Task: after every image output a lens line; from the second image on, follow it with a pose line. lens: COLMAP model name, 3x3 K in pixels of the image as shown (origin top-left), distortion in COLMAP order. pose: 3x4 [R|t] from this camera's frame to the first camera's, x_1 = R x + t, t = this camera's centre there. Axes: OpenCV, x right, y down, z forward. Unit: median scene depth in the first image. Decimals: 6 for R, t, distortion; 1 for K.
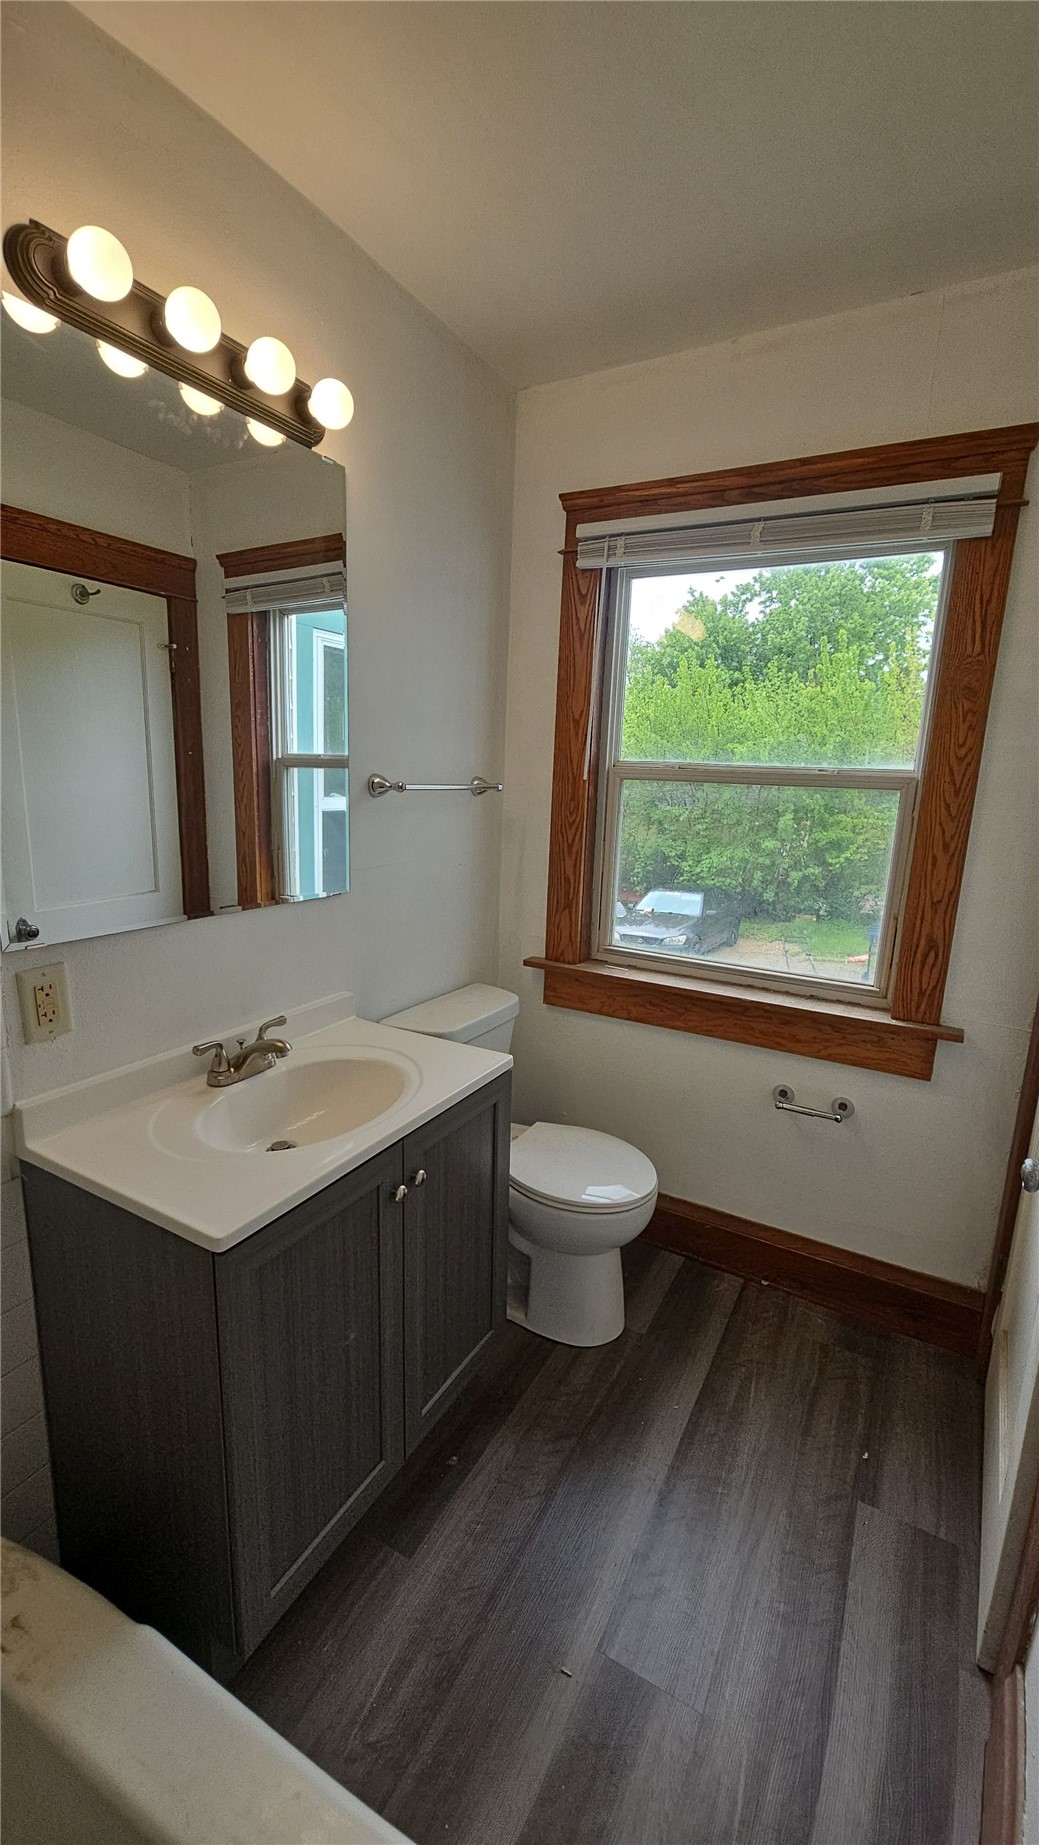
lens RADIAL K [[756.9, 0, 519.5], [0, 756.9, 922.5], [0, 0, 1]] dist [-0.000041, -0.000017]
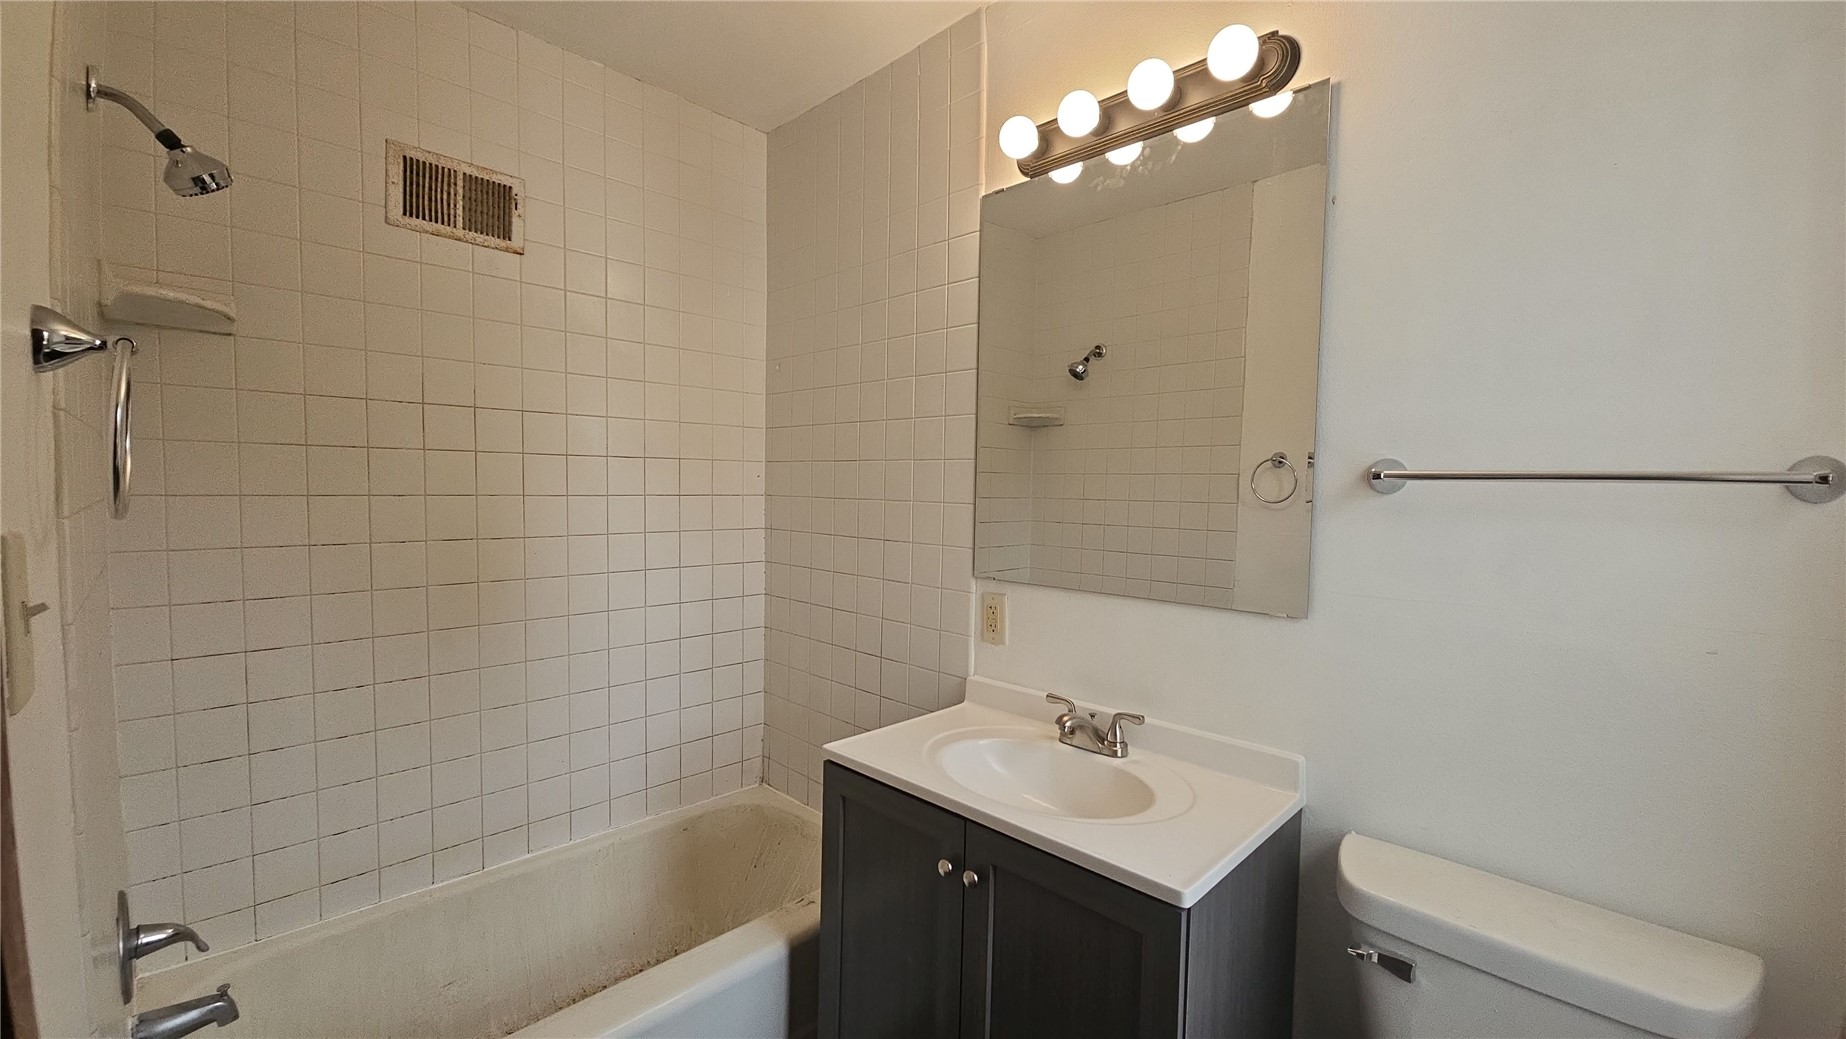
lens RADIAL K [[739.5, 0, 923.0], [0, 739.5, 519.5], [0, 0, 1]] dist [-0.000531, -0.000103]
pose [[-0.257845, 0.005029, -0.966173, 0.728986], [-0.206564, 0.976579, 0.060209, -0.128056], [0.943847, 0.215101, -0.250767, 1.043264]]
